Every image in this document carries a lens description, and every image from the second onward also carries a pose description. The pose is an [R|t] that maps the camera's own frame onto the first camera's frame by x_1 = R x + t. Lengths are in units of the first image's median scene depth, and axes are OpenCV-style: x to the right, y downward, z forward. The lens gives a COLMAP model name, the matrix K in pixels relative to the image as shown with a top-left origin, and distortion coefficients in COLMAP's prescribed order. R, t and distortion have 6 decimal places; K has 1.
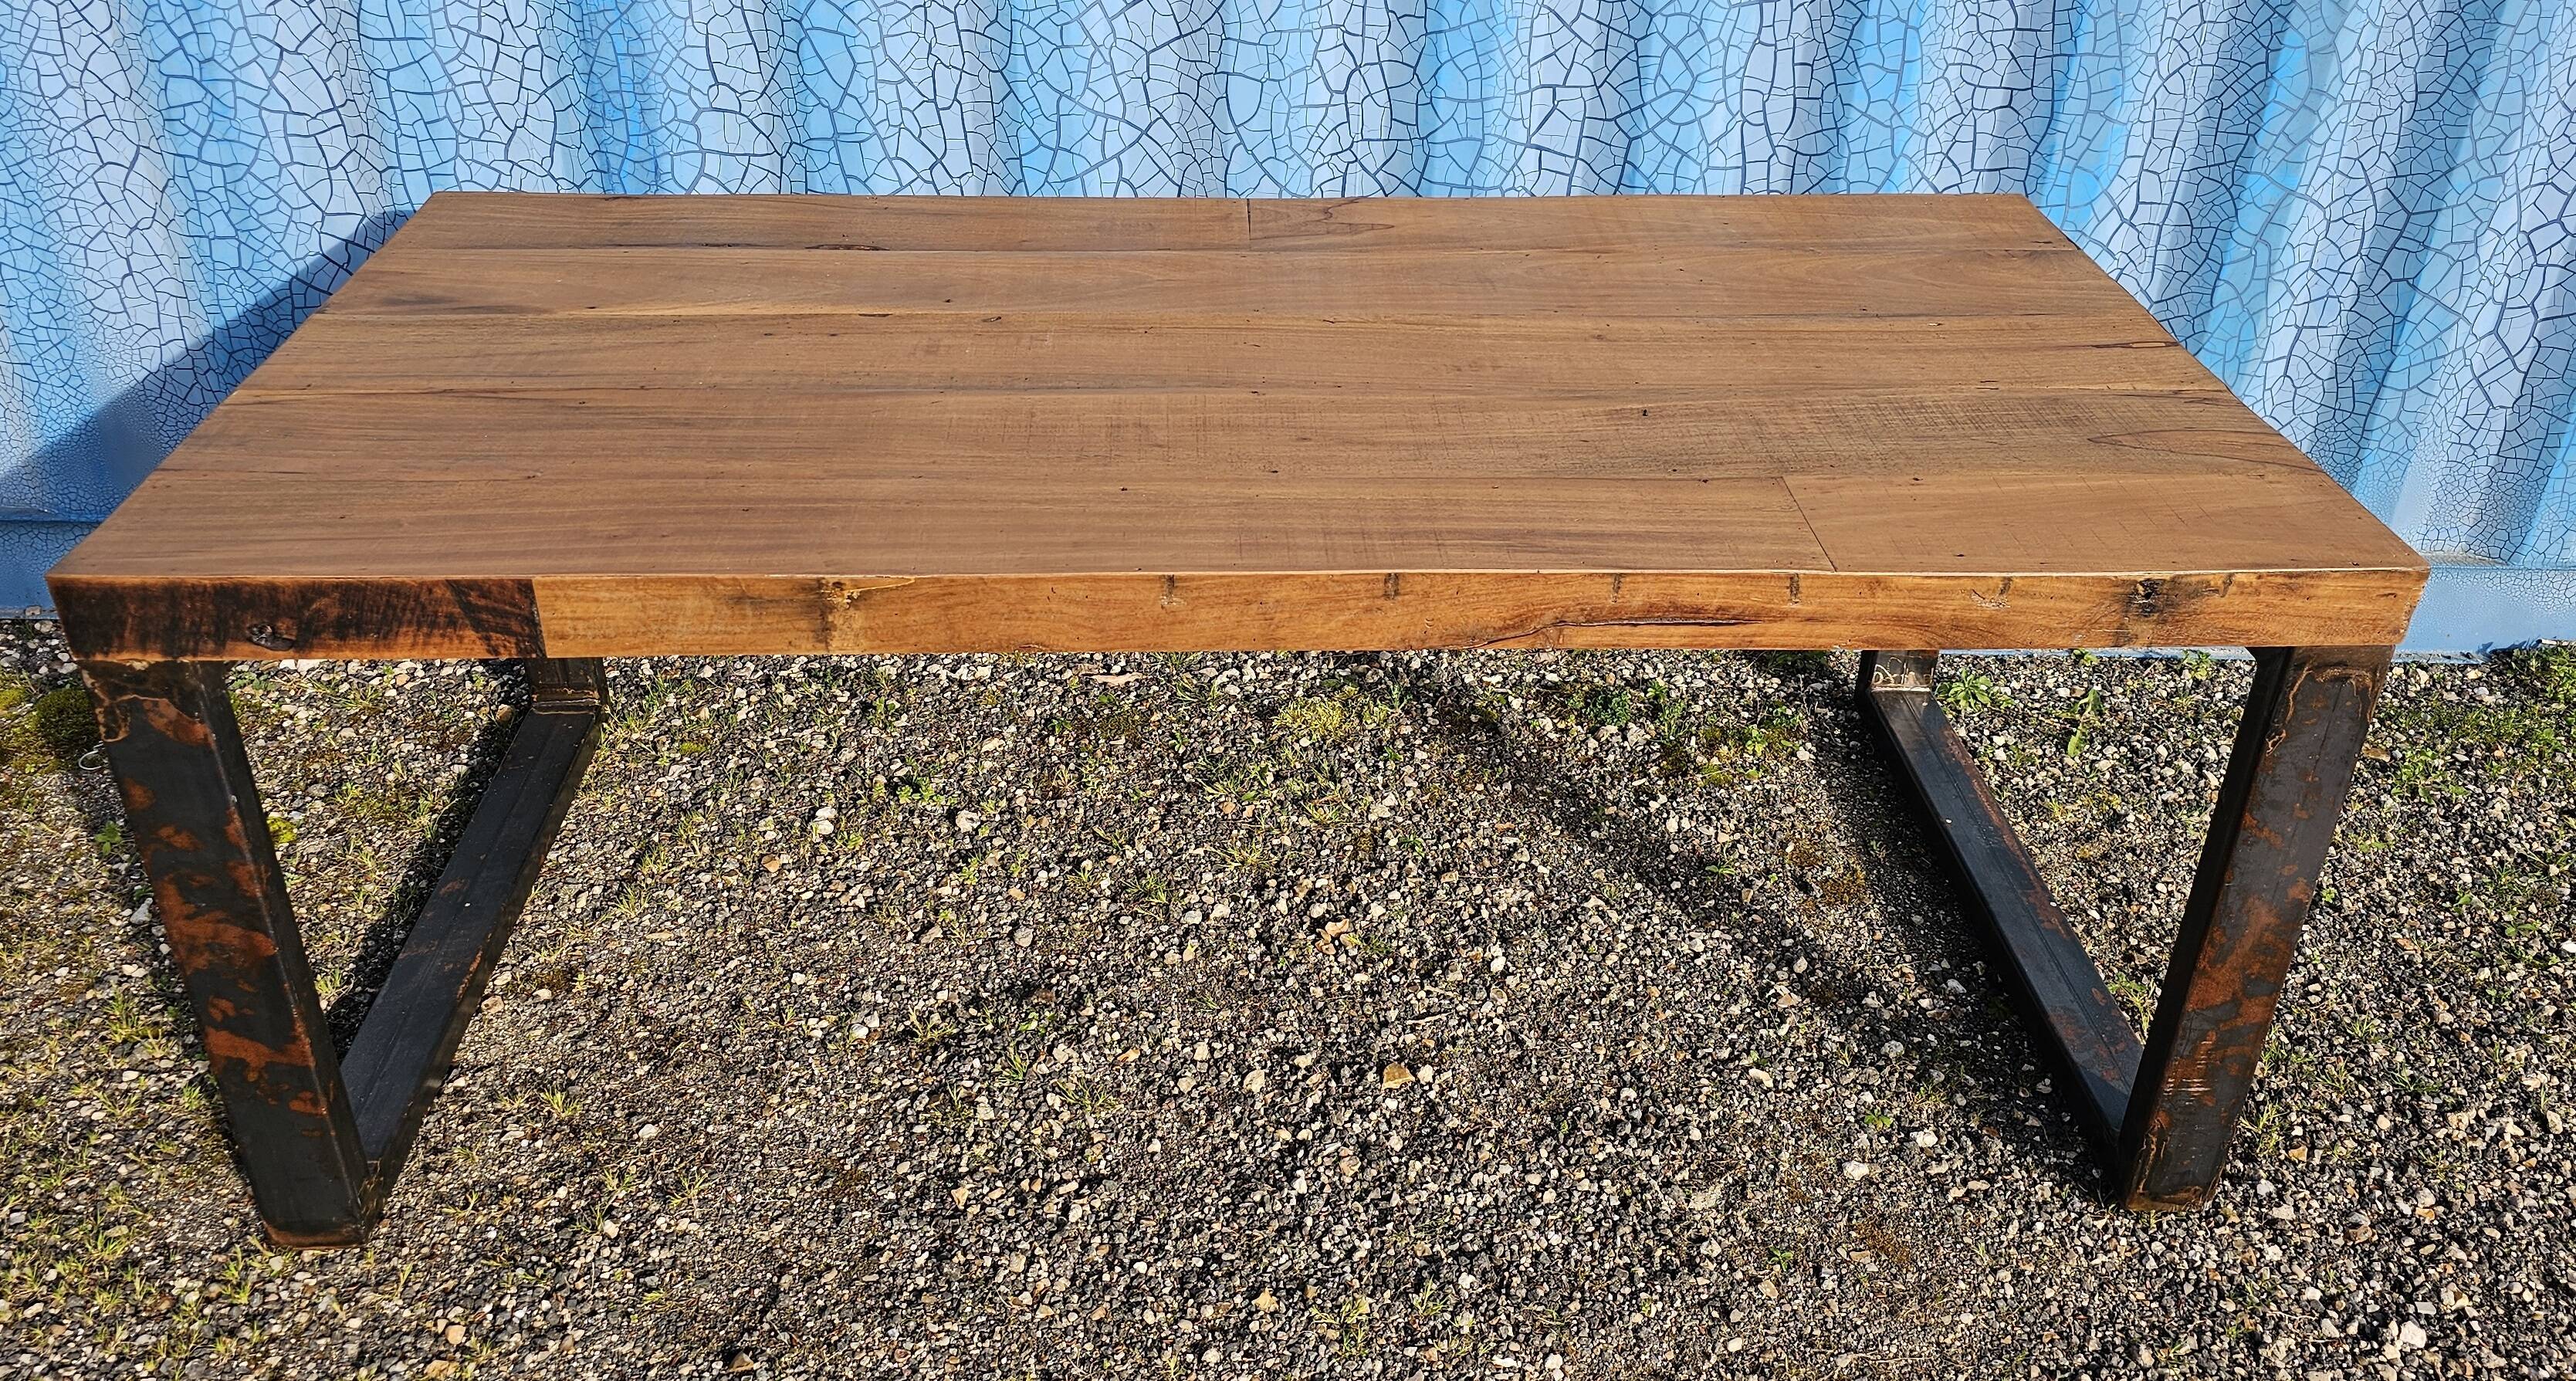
lens RADIAL K [[2085.4, 0, 1292.6], [0, 2085.4, 599.8], [0, 0, 1]] dist [0.070712, -0.081784]
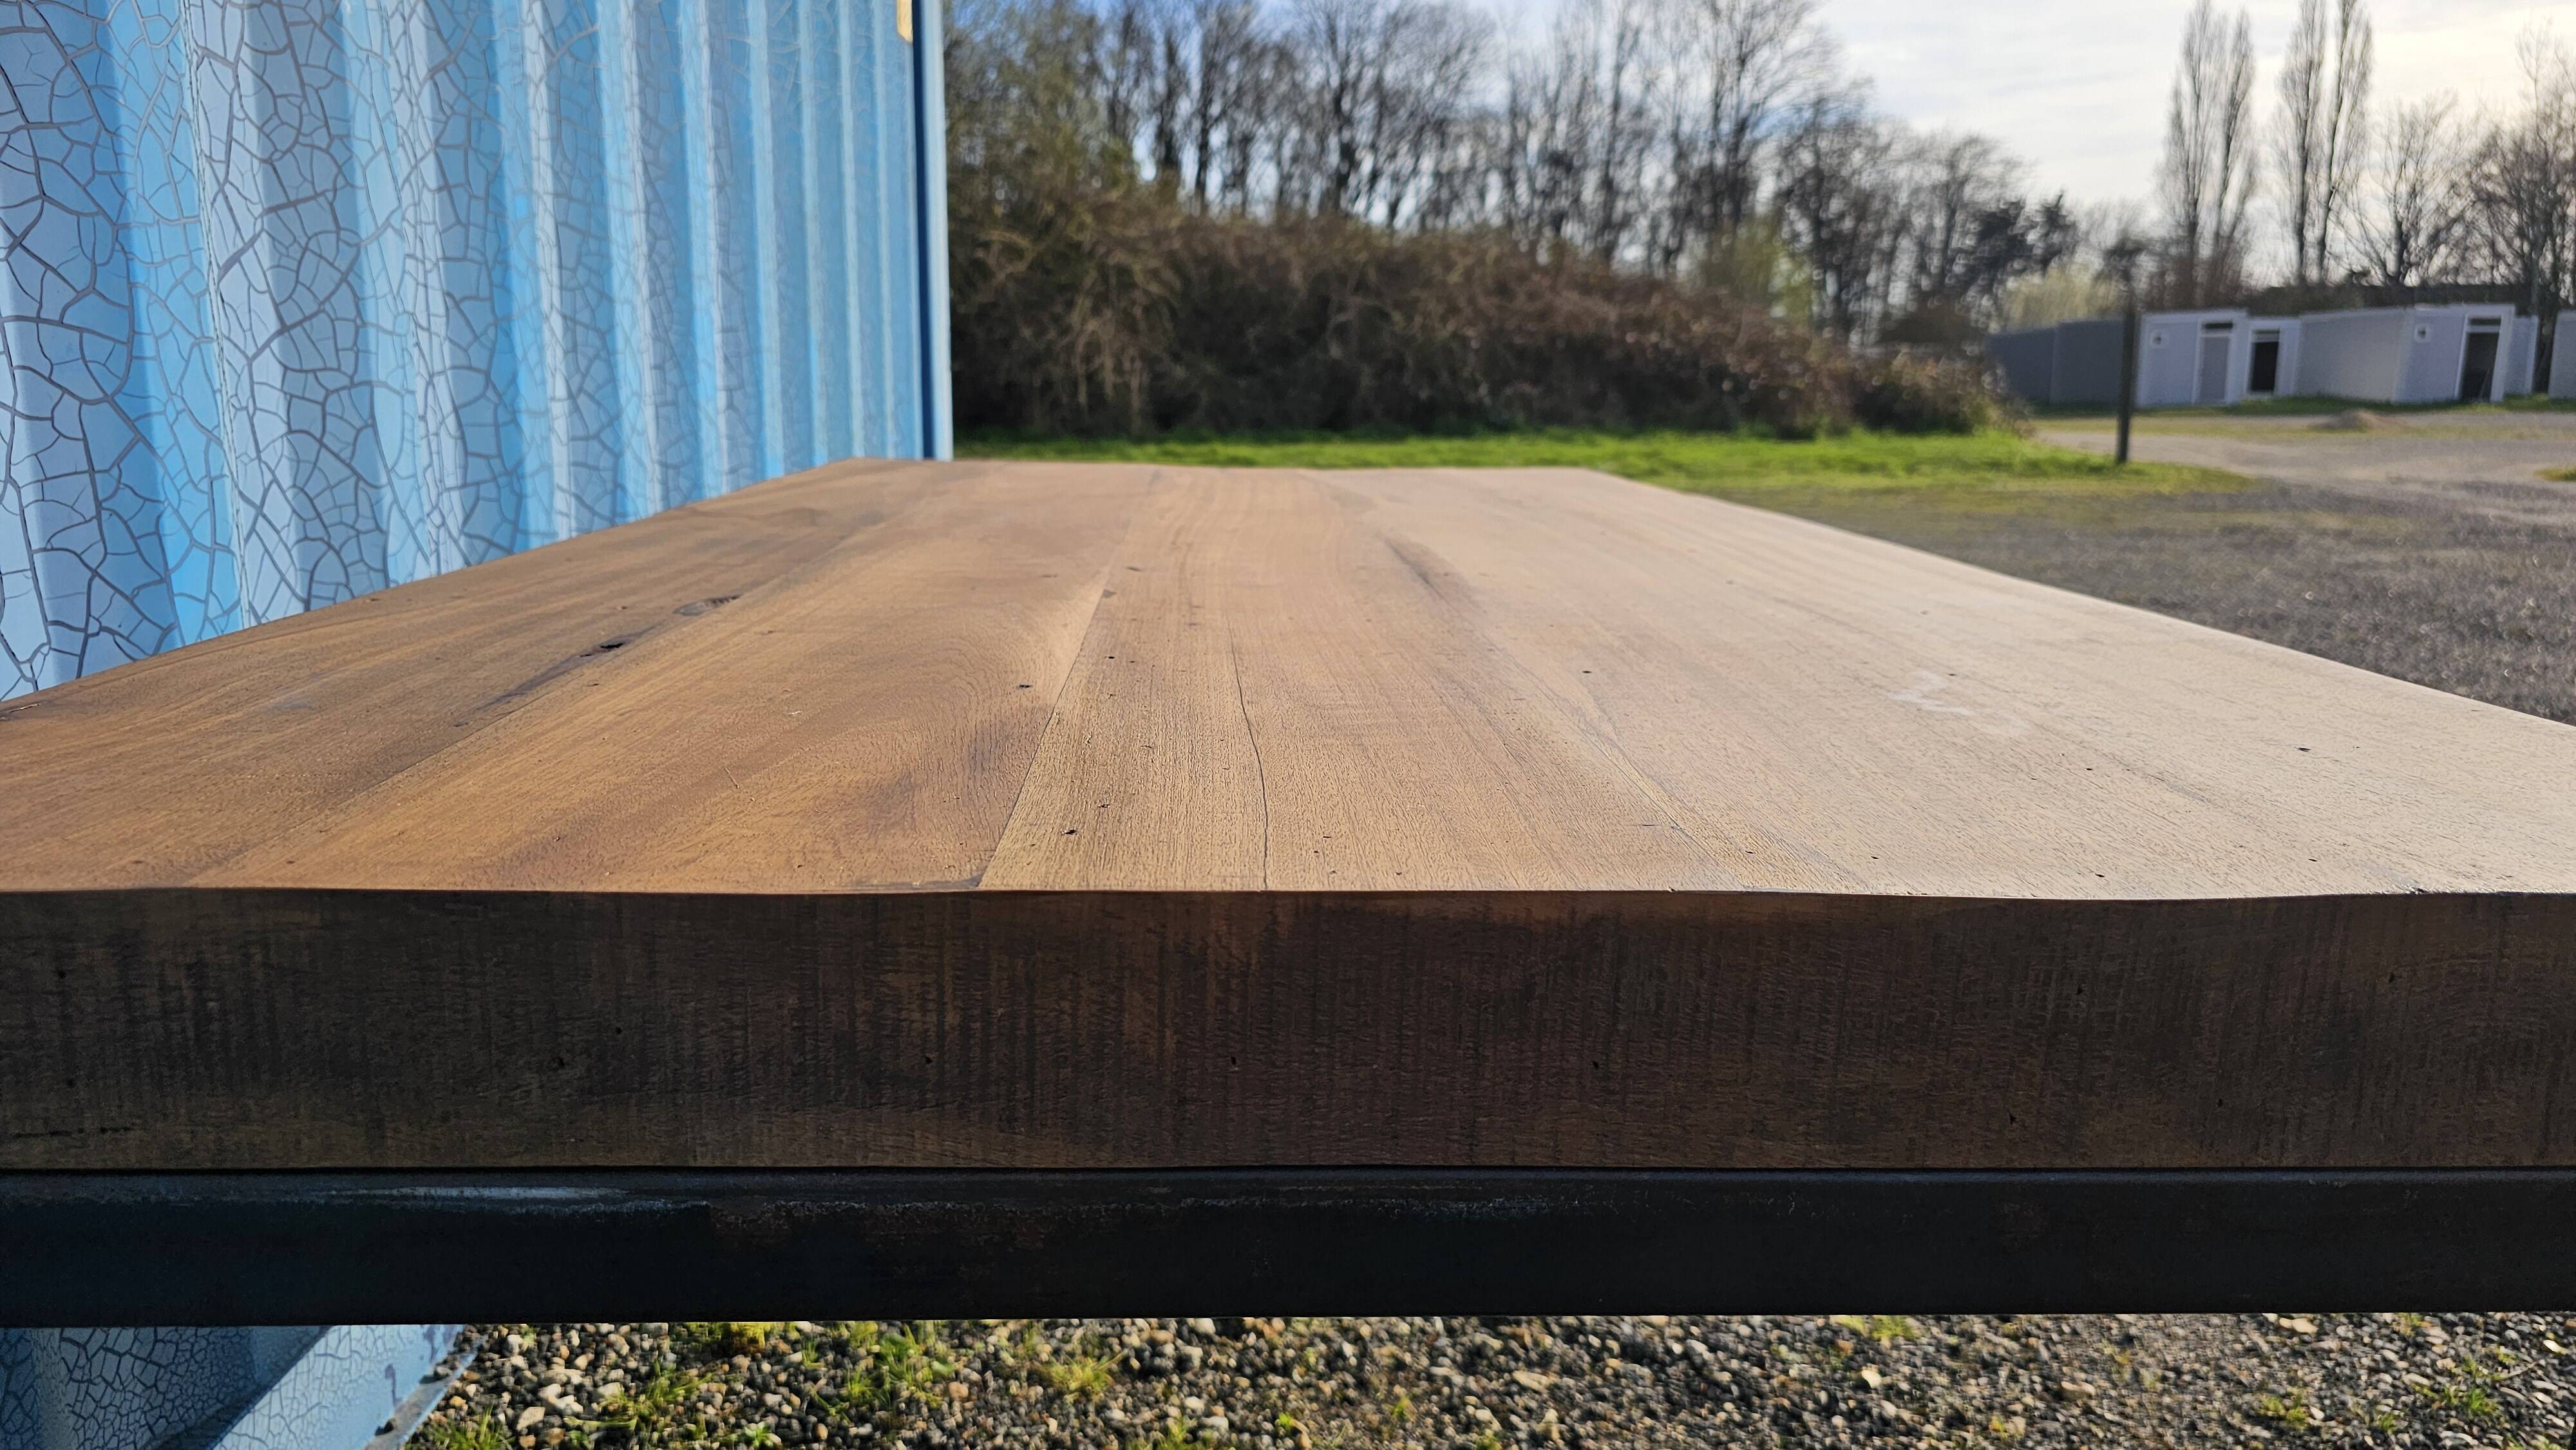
lens RADIAL K [[1748.0, 0, 1260.7], [0, 1748.0, 714.4], [0, 0, 1]] dist [0.056326, -0.052911]
pose [[0.006823, -0.213183, 0.976988, -0.539818], [0.475416, 0.860222, 0.184384, -0.143432], [-0.879735, 0.463218, 0.107220, 0.768339]]
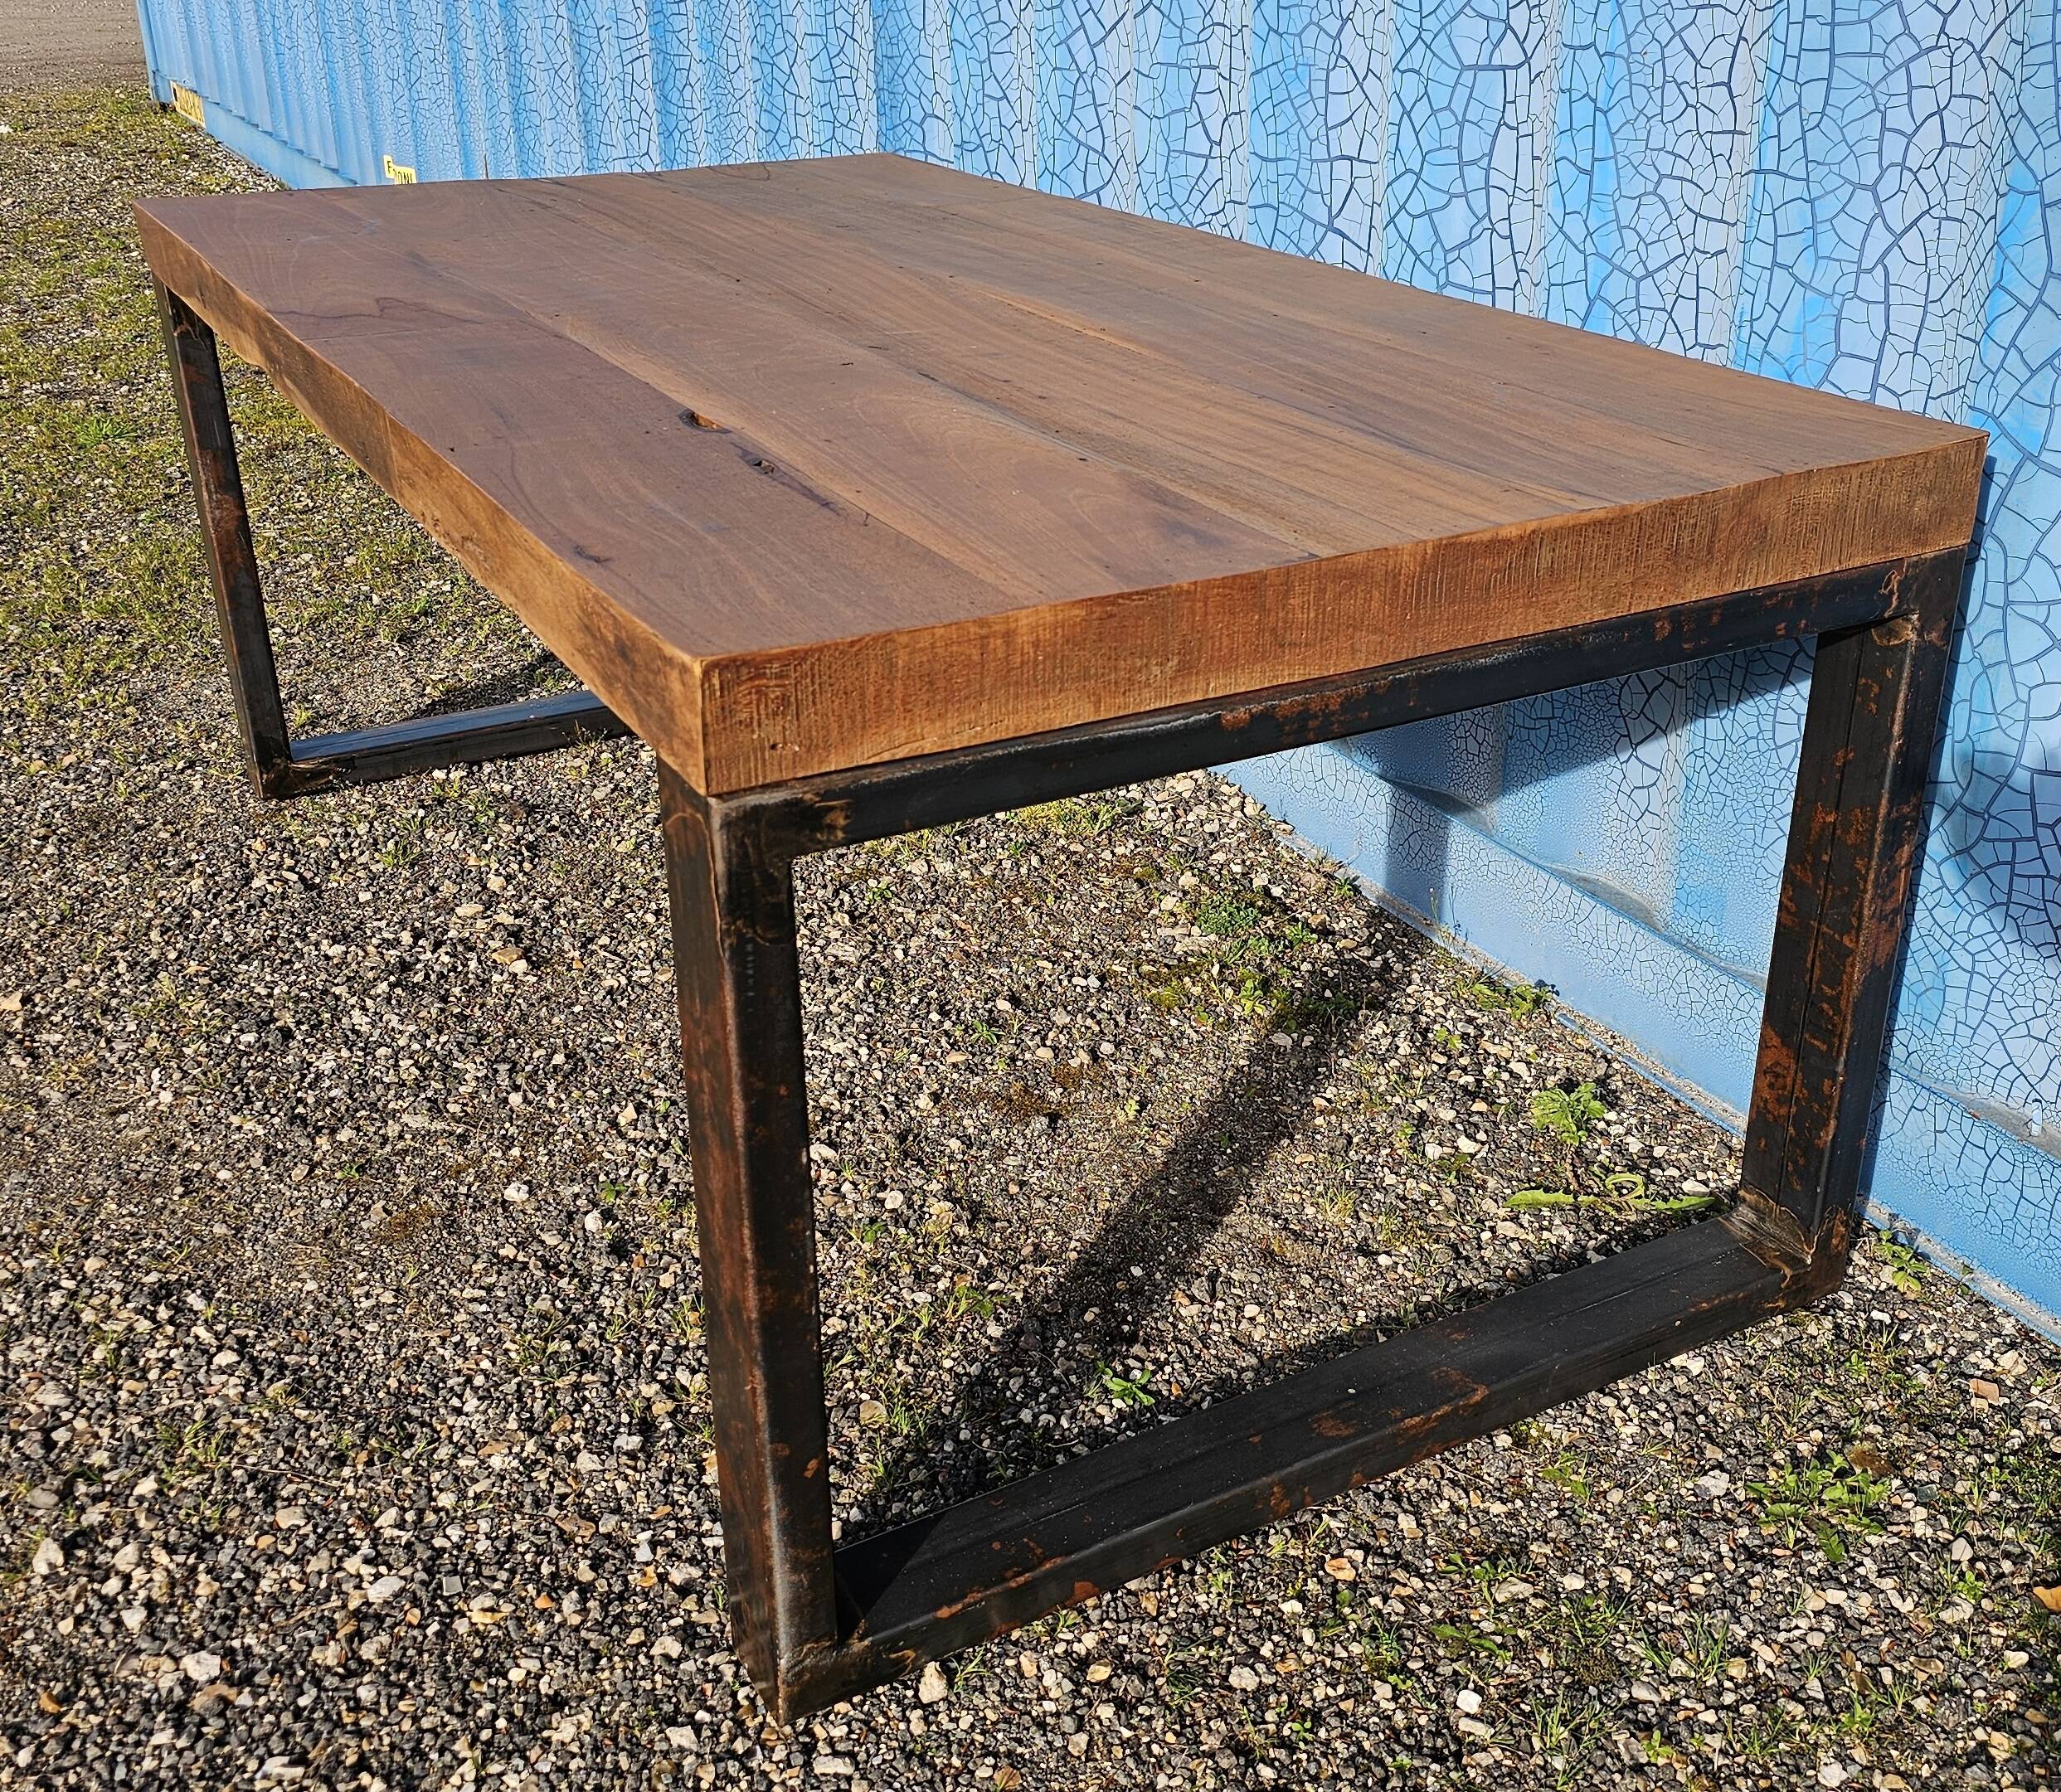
lens RADIAL K [[2255.3, 0, 1157.0], [0, 2255.3, 845.6], [0, 0, 1]] dist [0.051683, 0.000000]
pose [[0.488322, 0.330686, -0.807582, 0.927282], [-0.418426, 0.900831, 0.115859, -0.071131], [0.765808, 0.281336, 0.578263, 0.502148]]
